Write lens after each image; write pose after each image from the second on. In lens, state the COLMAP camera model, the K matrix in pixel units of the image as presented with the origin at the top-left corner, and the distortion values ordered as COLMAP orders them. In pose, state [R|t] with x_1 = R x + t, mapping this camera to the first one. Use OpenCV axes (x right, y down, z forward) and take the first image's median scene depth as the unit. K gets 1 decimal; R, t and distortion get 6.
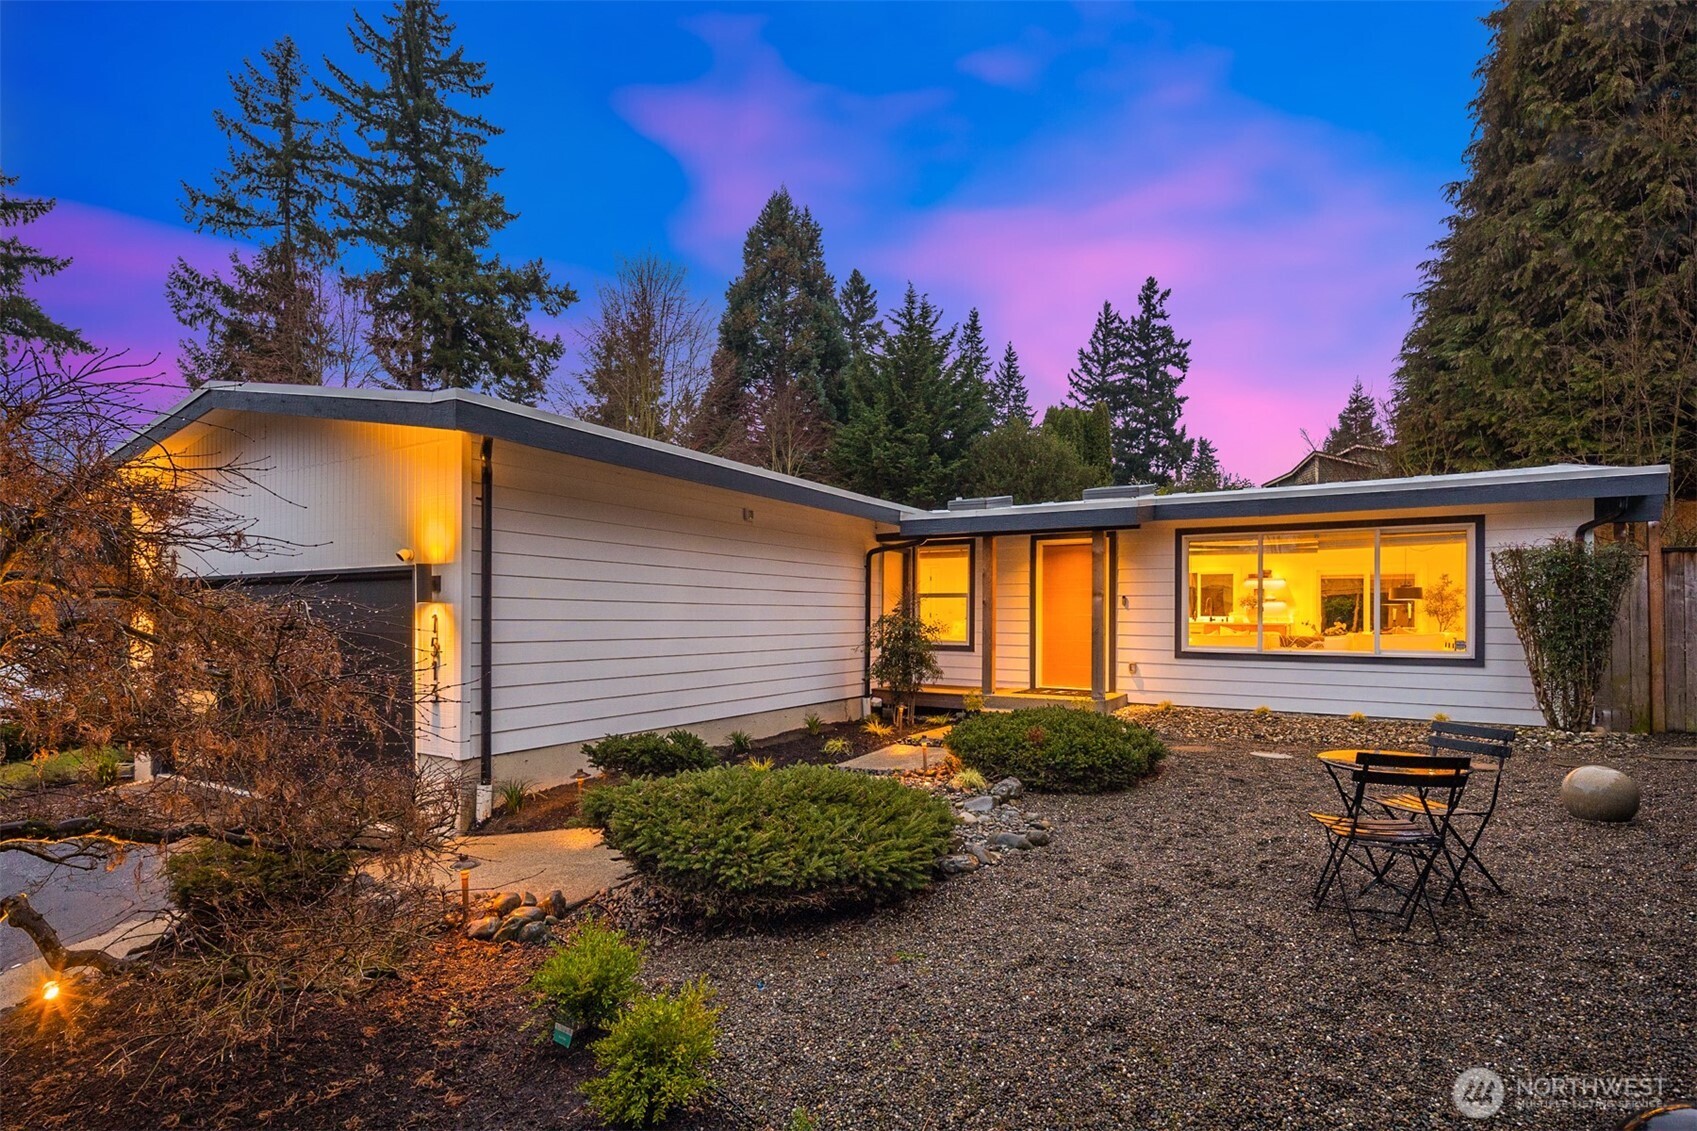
lens RADIAL K [[812.2, 0, 845.0], [0, 812.2, 614.7], [0, 0, 1]] dist [0.002954, -0.004070]
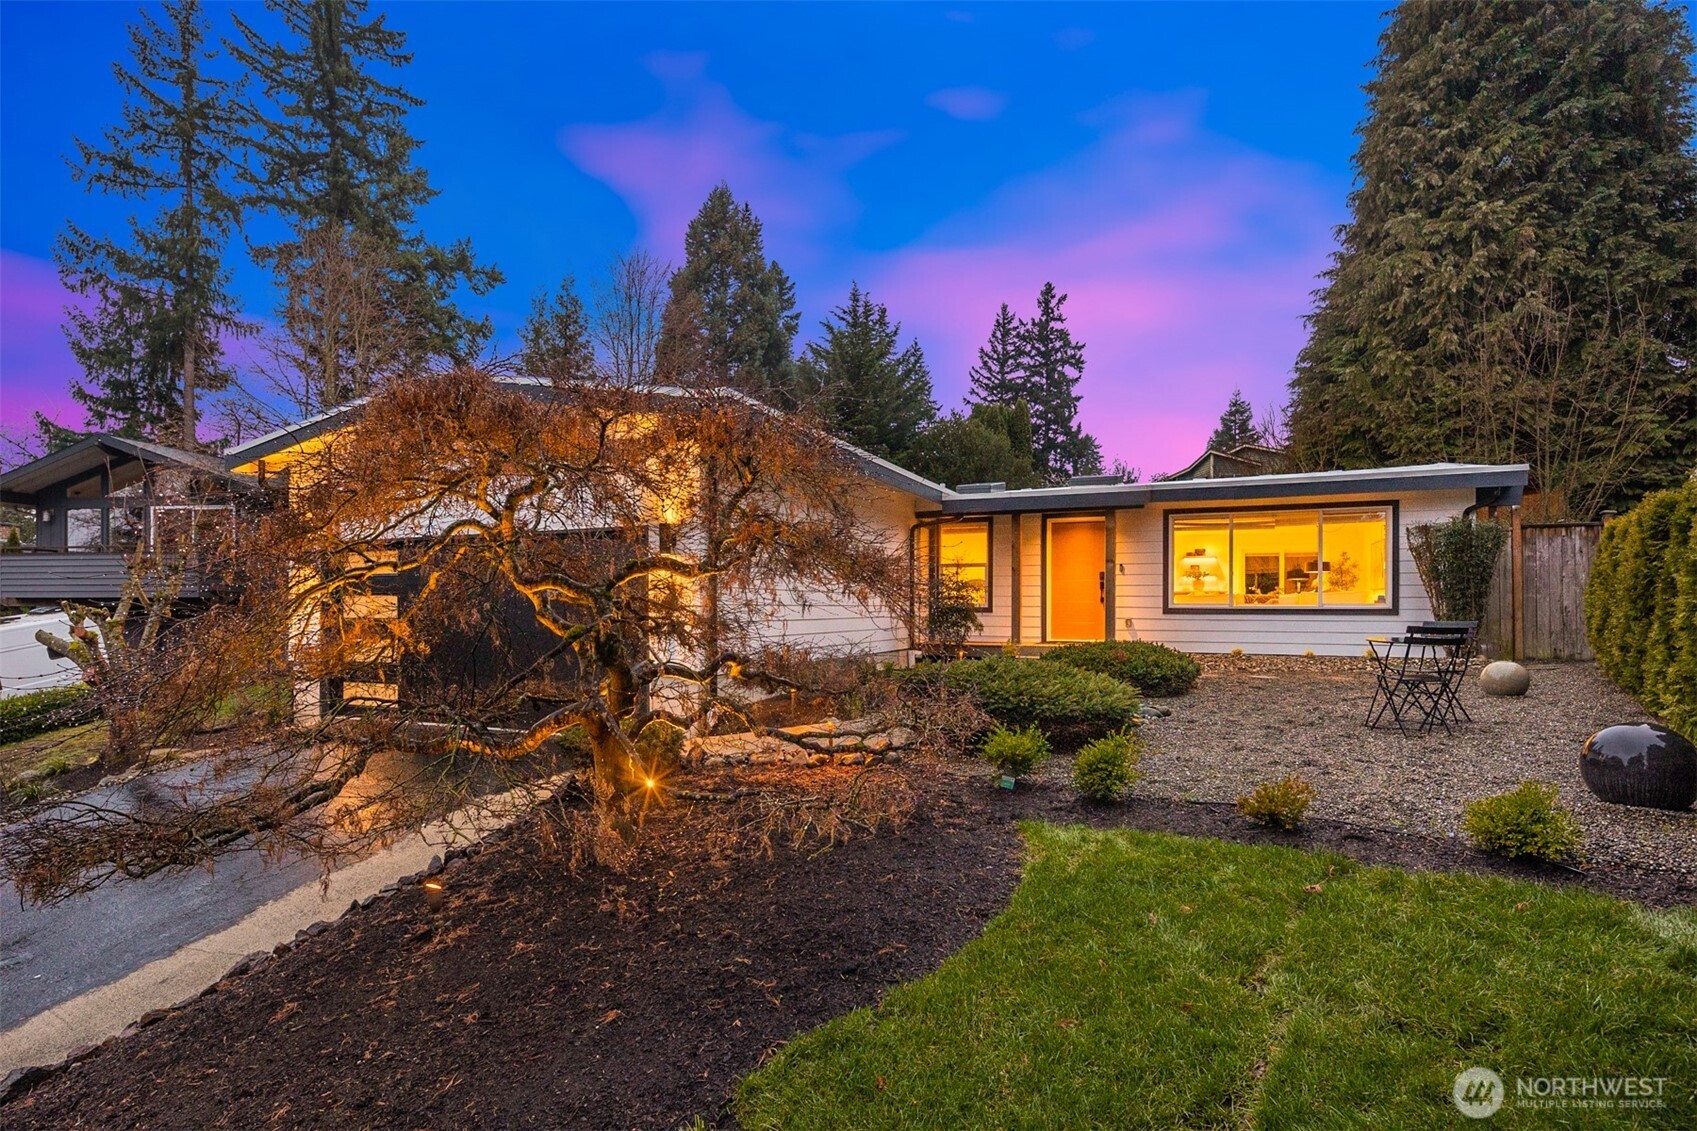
lens RADIAL K [[812.2, 0, 845.0], [0, 812.2, 608.8], [0, 0, 1]] dist [0.002954, -0.004070]
pose [[0.991760, -0.004525, 0.128028, -0.128908], [0.003880, 0.999979, 0.005286, 0.020571], [-0.128049, -0.004745, 0.991756, -0.091626]]
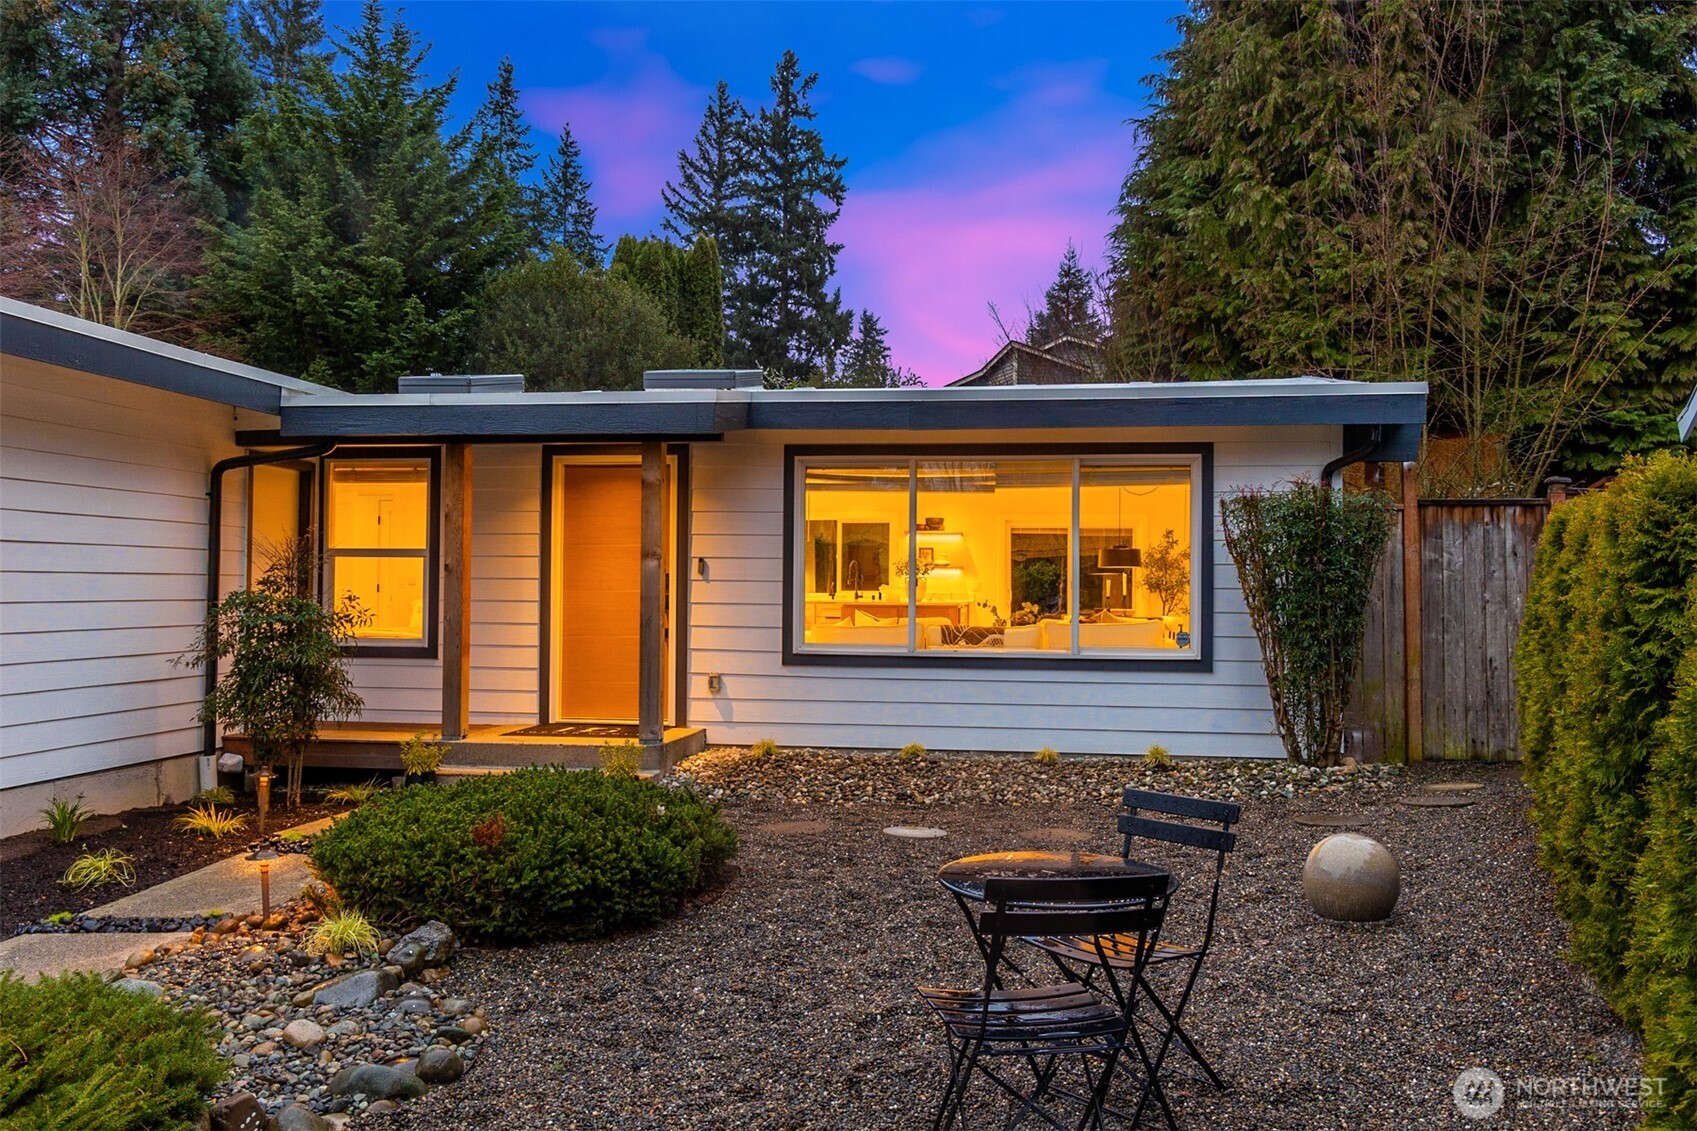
lens RADIAL K [[1368.3, 0, 841.7], [0, 1368.3, 570.1], [0, 0, 1]] dist [-0.004704, 0.018500]
pose [[0.922760, 0.007307, 0.385306, 0.035815], [-0.003605, 0.999940, -0.010330, -0.002879], [-0.385358, 0.008143, 0.922731, 0.039914]]
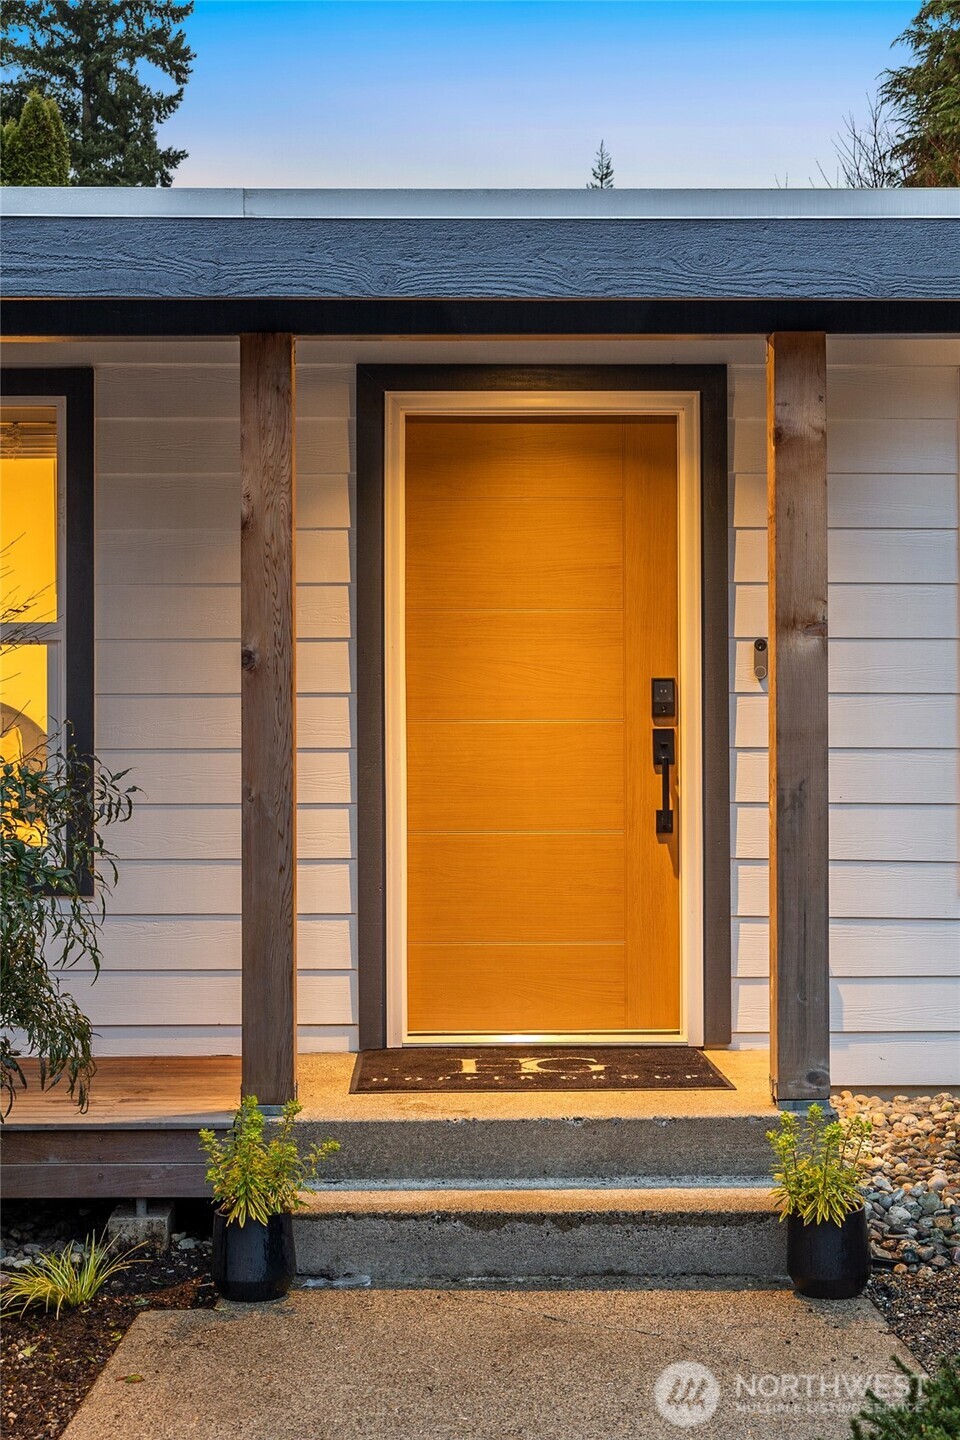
lens RADIAL K [[2218.1, 0, 477.4], [0, 2218.1, 724.4], [0, 0, 1]] dist [0.025465, 0.000000]
pose [[0.850207, -0.005744, 0.526417, -0.039596], [0.007795, 0.999968, -0.001678, 0.001166], [-0.526391, 0.005530, 0.850225, 0.279972]]
